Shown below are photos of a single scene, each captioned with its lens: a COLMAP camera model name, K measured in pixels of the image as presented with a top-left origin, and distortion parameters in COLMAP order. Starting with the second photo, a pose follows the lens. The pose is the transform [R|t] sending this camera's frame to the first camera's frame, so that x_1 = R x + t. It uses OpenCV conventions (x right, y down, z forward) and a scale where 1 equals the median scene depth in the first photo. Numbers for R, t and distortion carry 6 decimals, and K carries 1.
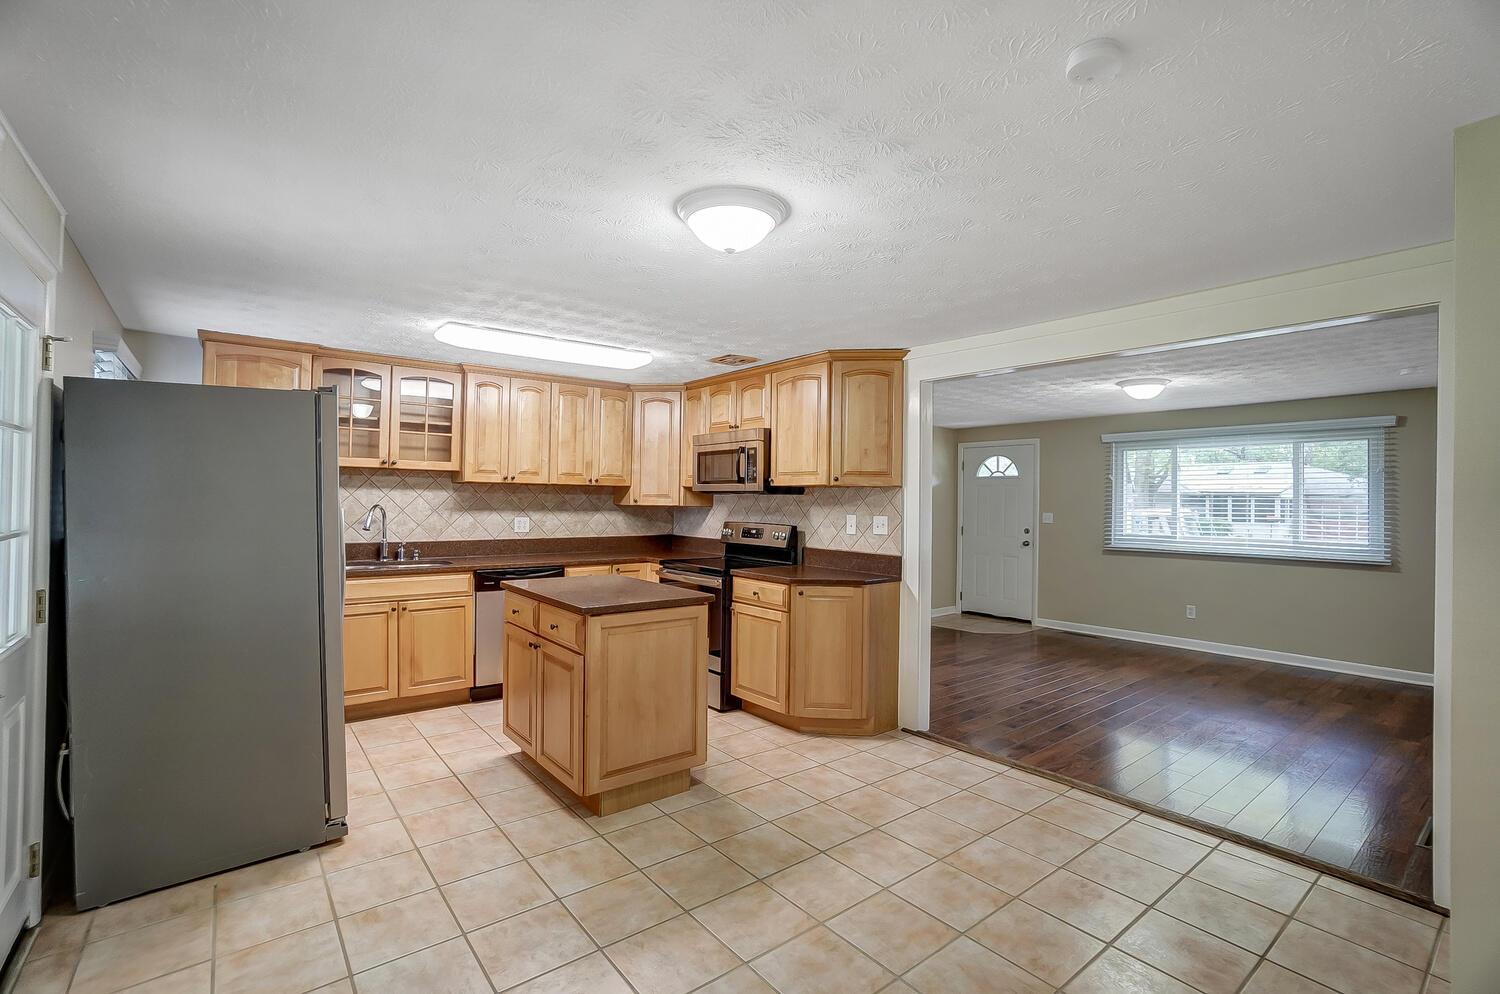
lens RADIAL K [[687.7, 0, 740.1], [0, 687.7, 492.0], [0, 0, 1]] dist [-0.059902, 0.020341]
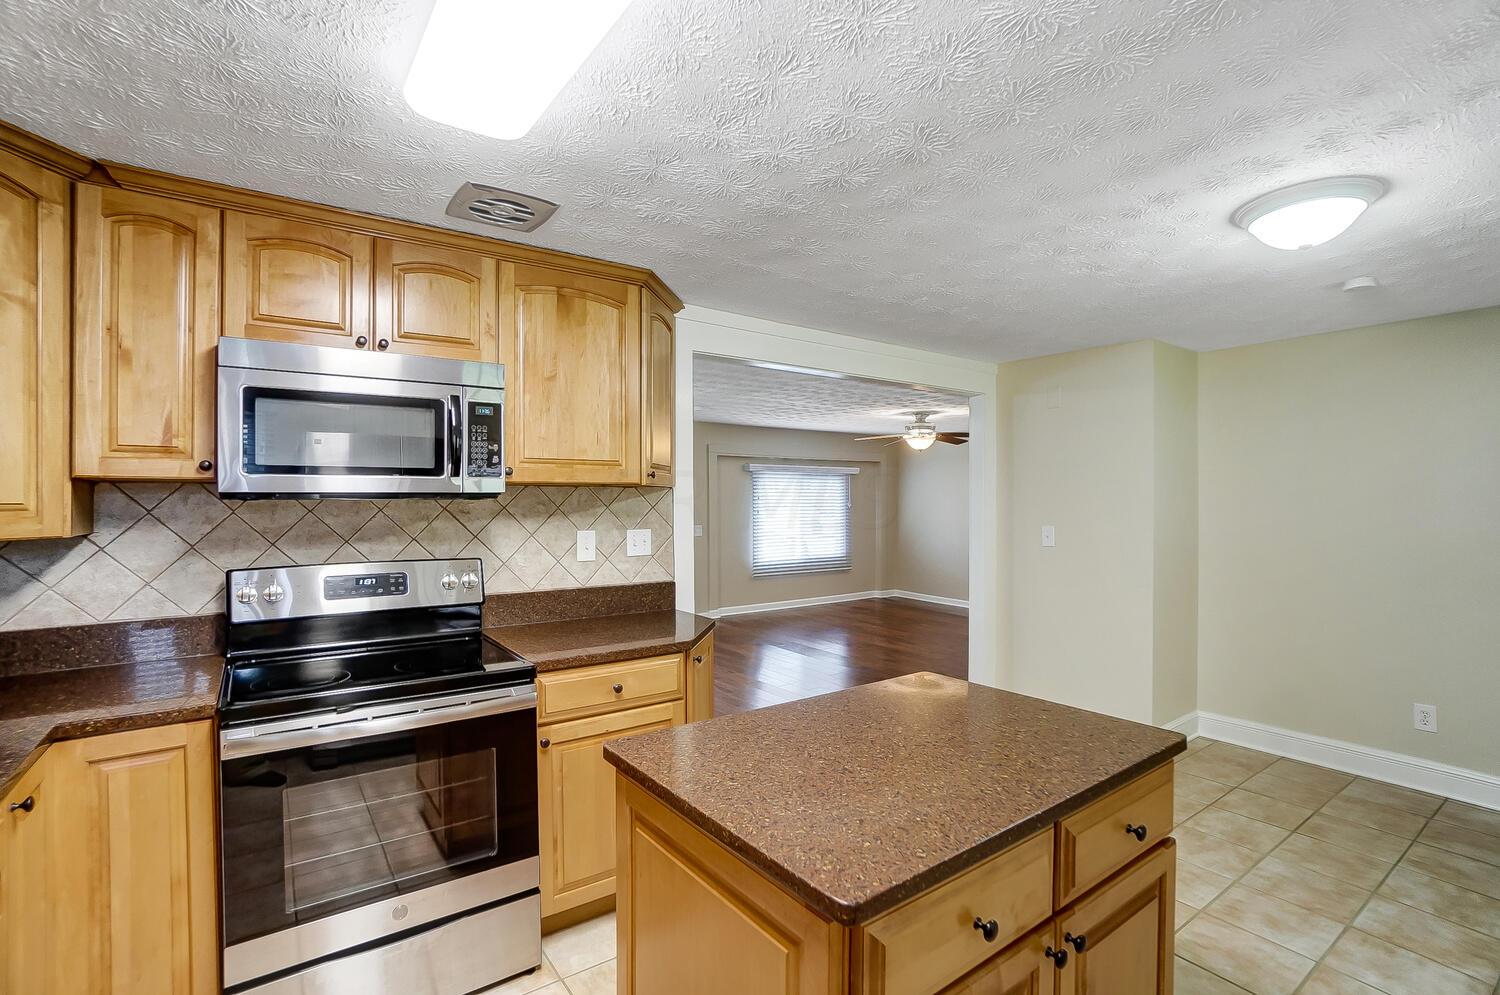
lens RADIAL K [[687.7, 0, 741.3], [0, 687.7, 497.2], [0, 0, 1]] dist [-0.059902, 0.020341]
pose [[0.047783, -0.009351, 0.998814, -0.450877], [-0.006687, 0.999931, 0.009681, -0.004342], [-0.998835, -0.007142, 0.047718, 0.804679]]
